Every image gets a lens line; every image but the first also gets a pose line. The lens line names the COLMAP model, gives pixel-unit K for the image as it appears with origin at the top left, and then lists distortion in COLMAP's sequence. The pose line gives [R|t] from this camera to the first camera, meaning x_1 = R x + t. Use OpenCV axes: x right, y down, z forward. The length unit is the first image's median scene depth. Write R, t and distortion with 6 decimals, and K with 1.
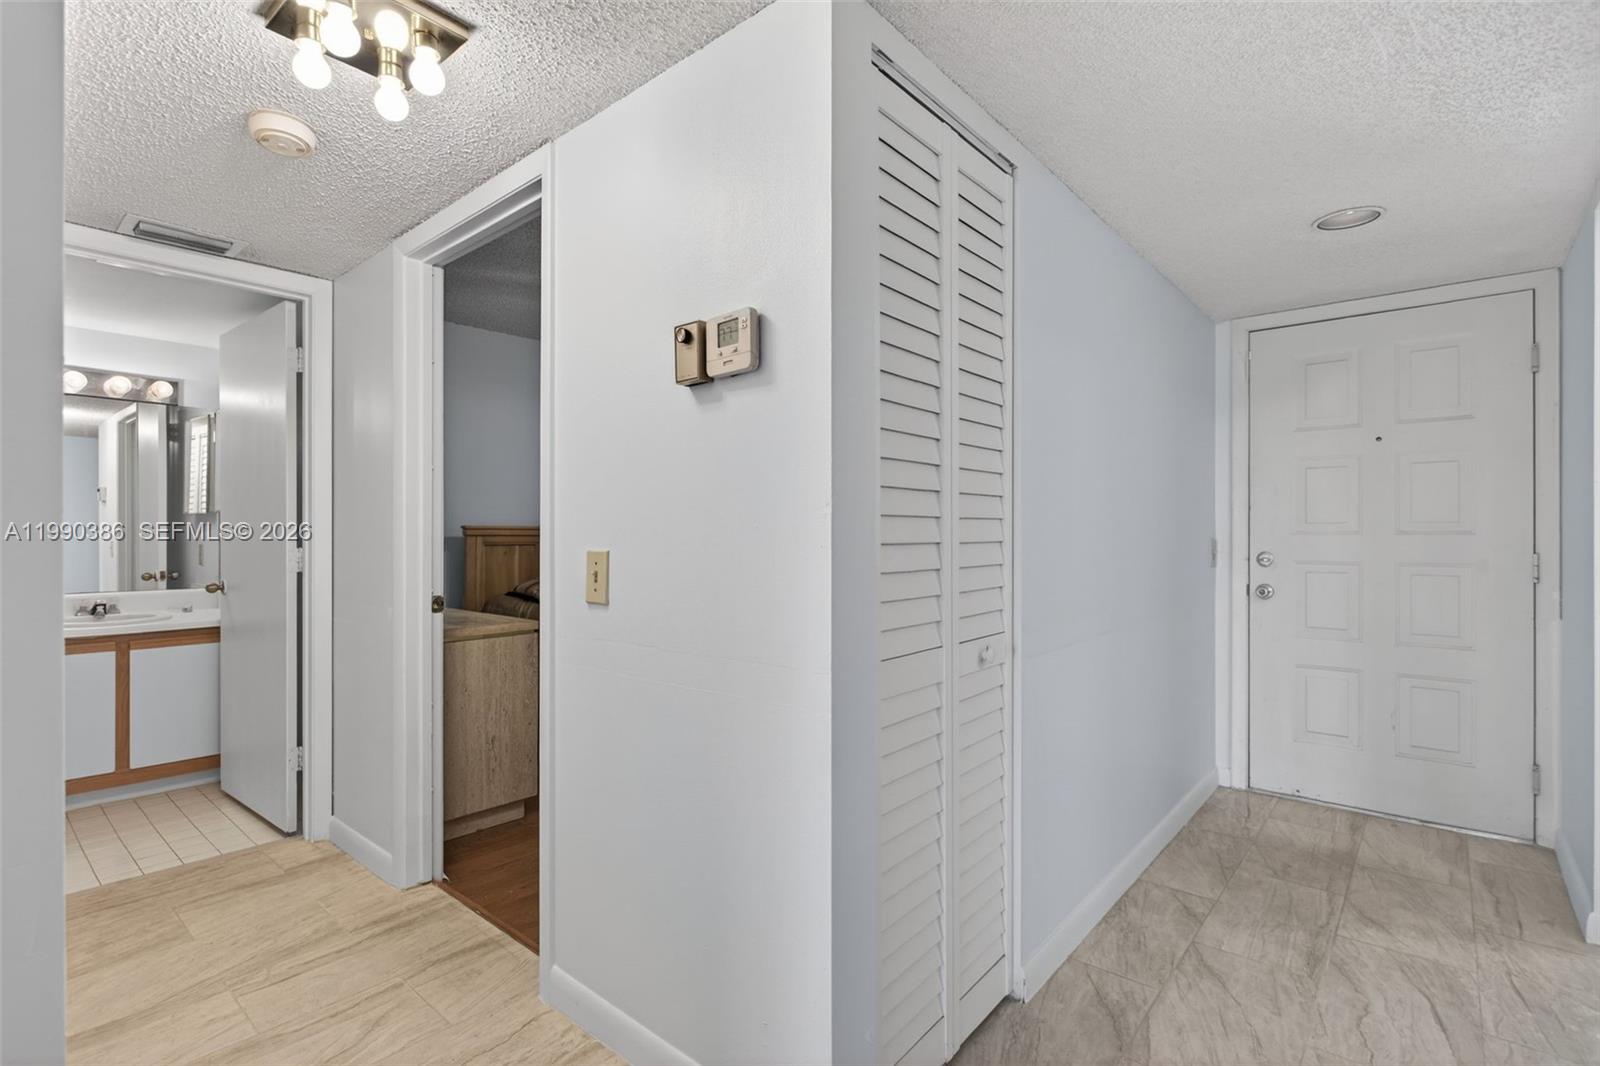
lens RADIAL K [[765.5, 0, 792.7], [0, 765.5, 547.0], [0, 0, 1]] dist [-0.003008, 0.000966]
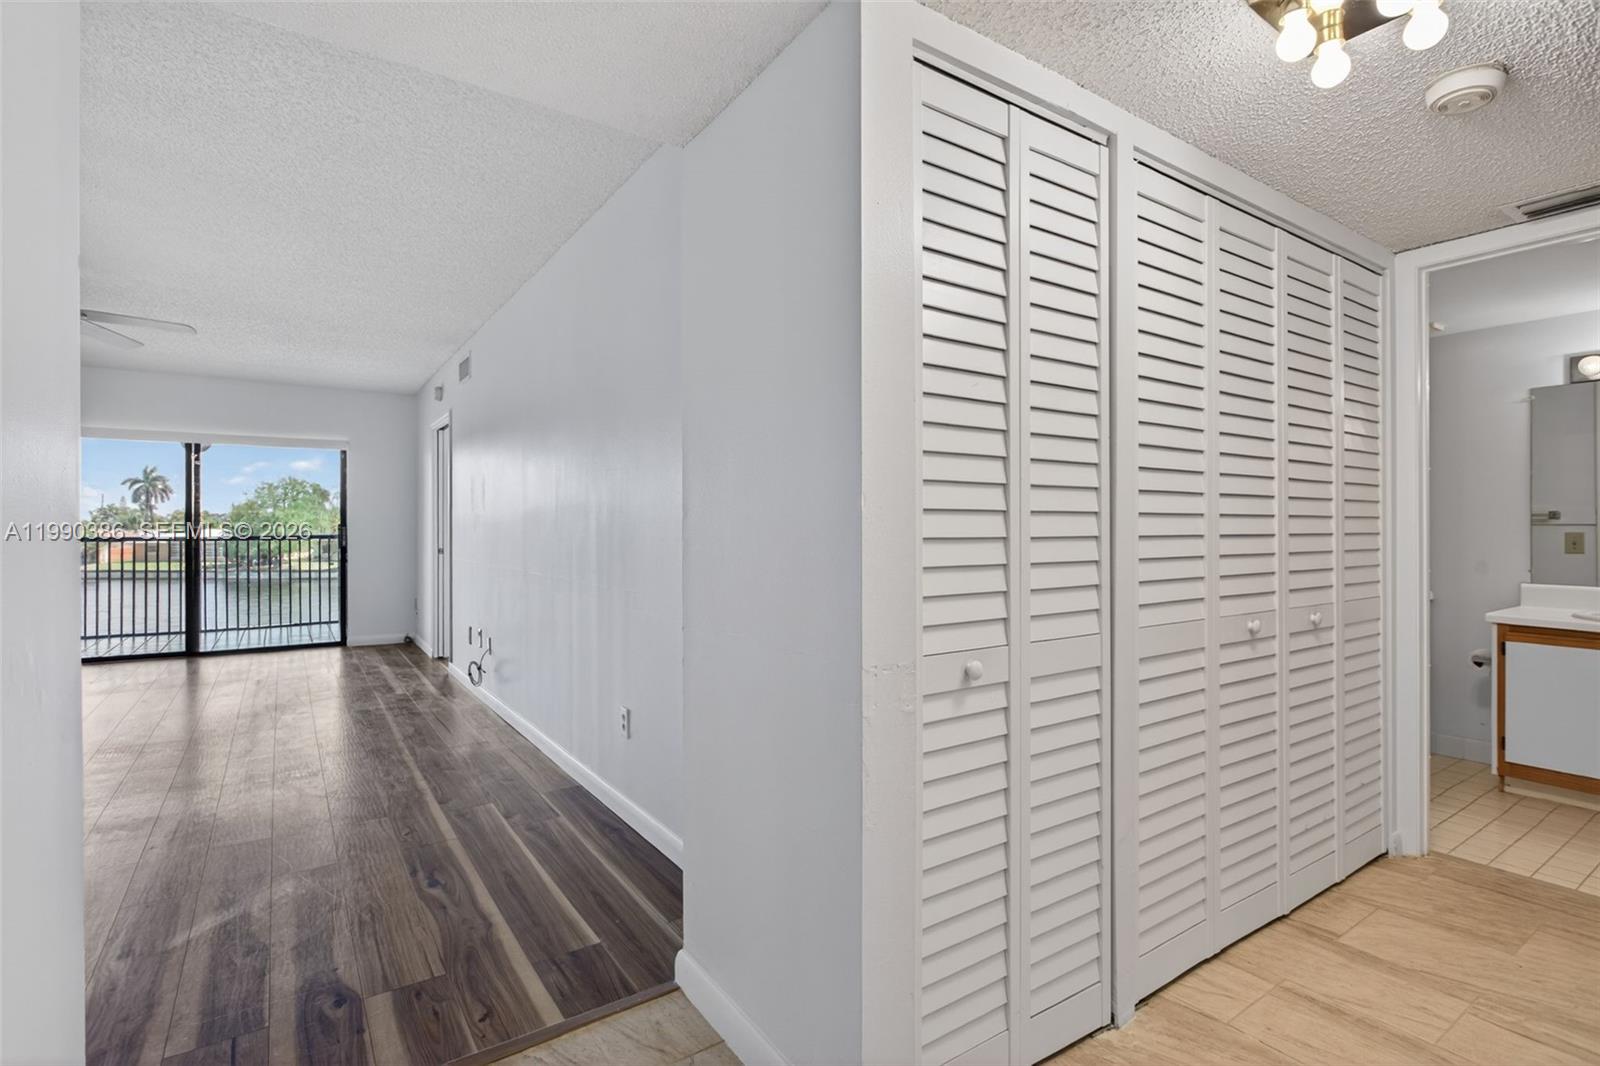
lens RADIAL K [[765.5, 0, 788.4], [0, 765.5, 524.0], [0, 0, 1]] dist [-0.003008, 0.000966]
pose [[-0.265567, -0.008366, -0.964056, 0.383074], [-0.008132, 0.999946, -0.006437, -0.004235], [0.964058, 0.006130, -0.265621, 0.400293]]
